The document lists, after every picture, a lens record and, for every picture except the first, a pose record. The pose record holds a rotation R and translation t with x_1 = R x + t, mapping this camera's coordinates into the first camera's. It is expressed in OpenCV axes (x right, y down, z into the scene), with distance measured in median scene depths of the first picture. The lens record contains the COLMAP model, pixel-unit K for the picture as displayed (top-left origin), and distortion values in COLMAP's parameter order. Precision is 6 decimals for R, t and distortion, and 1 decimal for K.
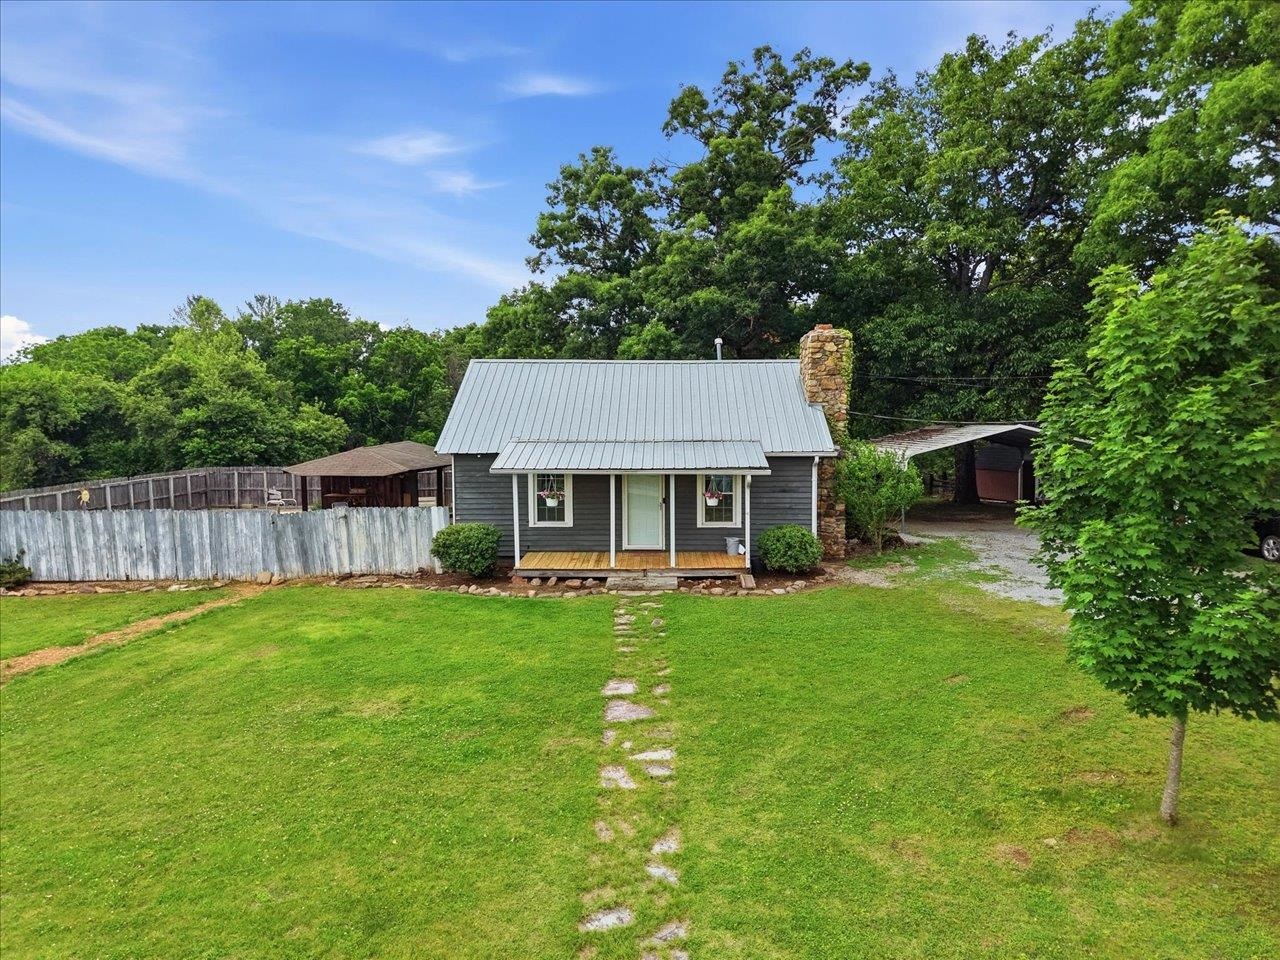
lens RADIAL K [[936.9, 0, 640.0], [0, 936.9, 480.0], [0, 0, 1]] dist [0.029405, -0.030054]
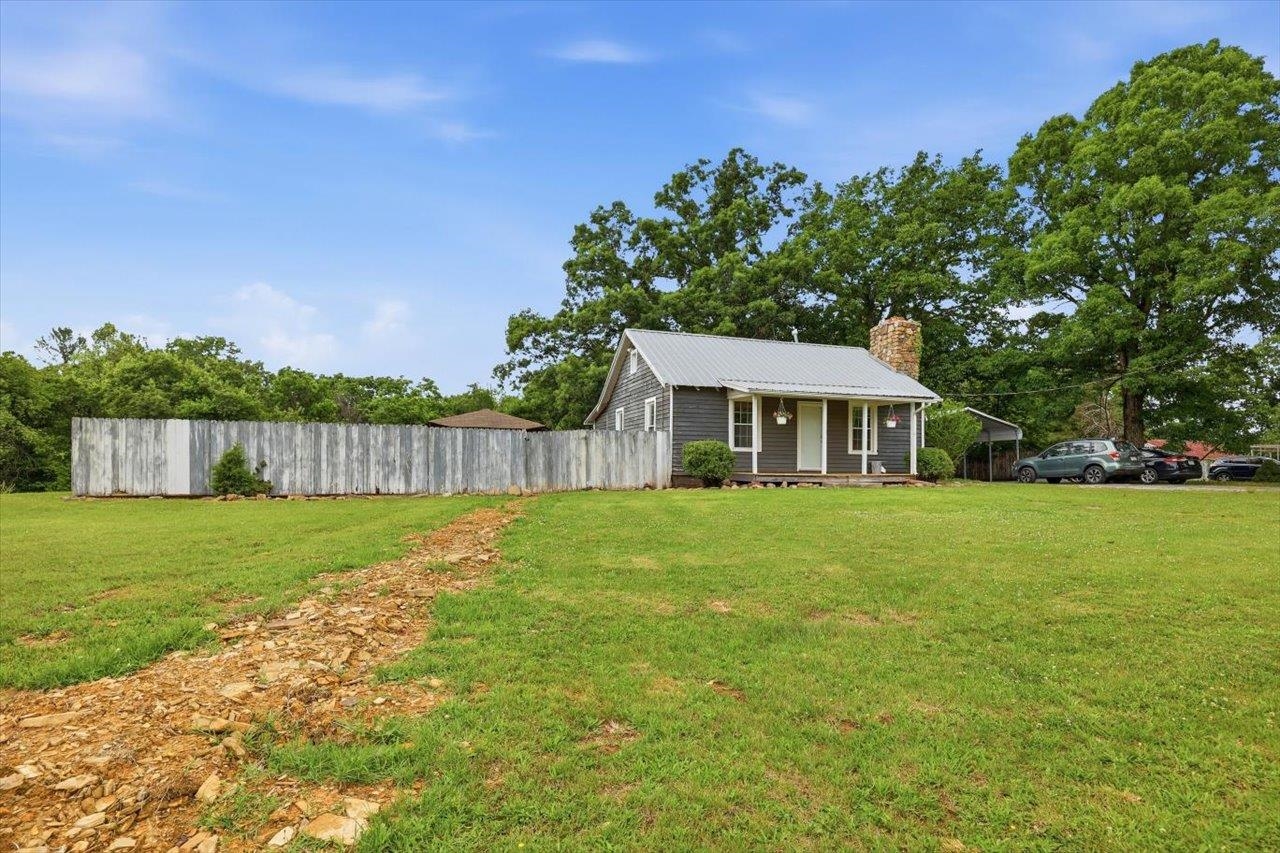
lens RADIAL K [[727.4, 0, 662.7], [0, 727.4, 455.1], [0, 0, 1]] dist [0.000572, -0.000616]
pose [[0.933817, 0.021285, 0.357116, -0.538841], [0.017713, 0.994253, -0.105576, 0.153973], [-0.357311, 0.104914, 0.928074, 0.149762]]
